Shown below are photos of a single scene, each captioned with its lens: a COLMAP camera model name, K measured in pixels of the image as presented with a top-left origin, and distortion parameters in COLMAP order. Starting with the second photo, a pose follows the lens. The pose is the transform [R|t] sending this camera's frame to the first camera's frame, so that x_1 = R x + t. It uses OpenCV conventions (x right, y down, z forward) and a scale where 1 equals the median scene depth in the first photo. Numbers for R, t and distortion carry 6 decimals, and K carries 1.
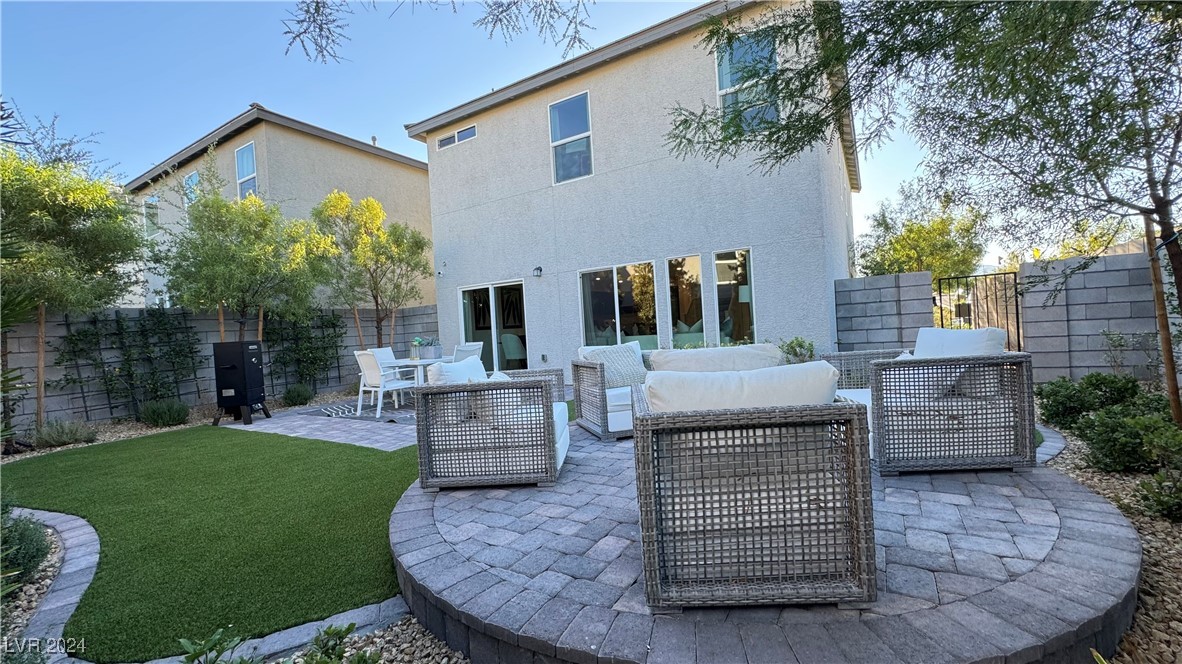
lens RADIAL K [[472.6, 0, 591.6], [0, 472.6, 331.5], [0, 0, 1]] dist [-0.003630, 0.000614]
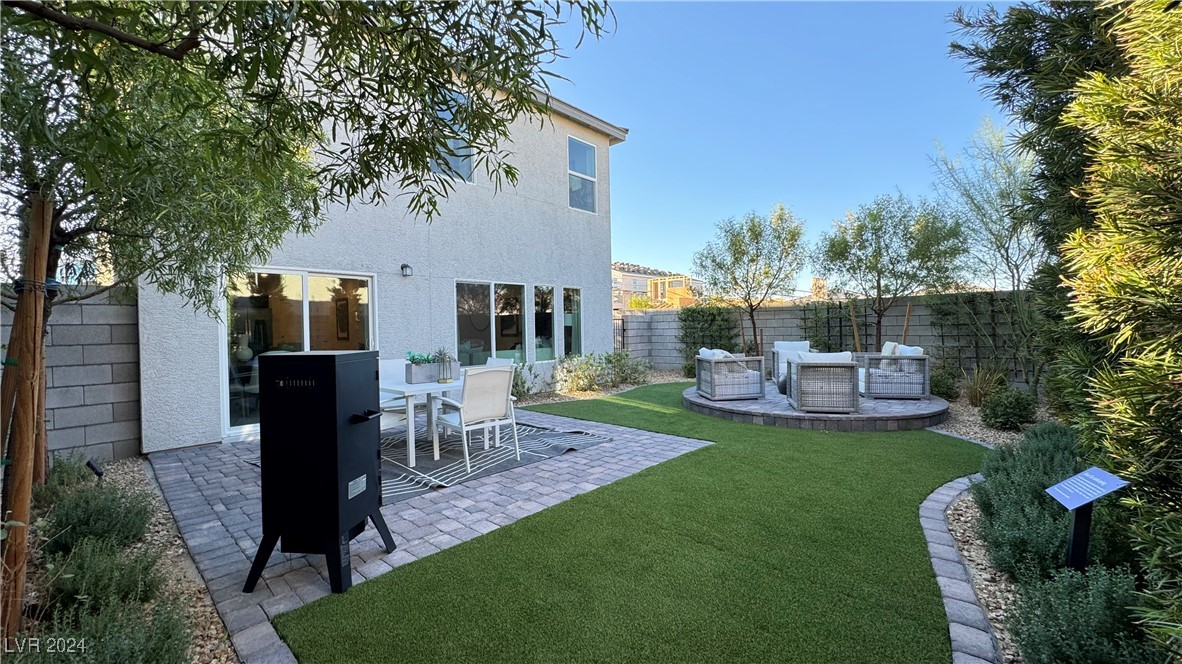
lens RADIAL K [[472.6, 0, 591.6], [0, 472.6, 331.5], [0, 0, 1]] dist [-0.003630, 0.000614]
pose [[0.182401, 0.037967, 0.982491, -1.035608], [0.014994, 0.999031, -0.041389, 0.017939], [-0.983110, 0.022281, 0.181655, 0.689476]]
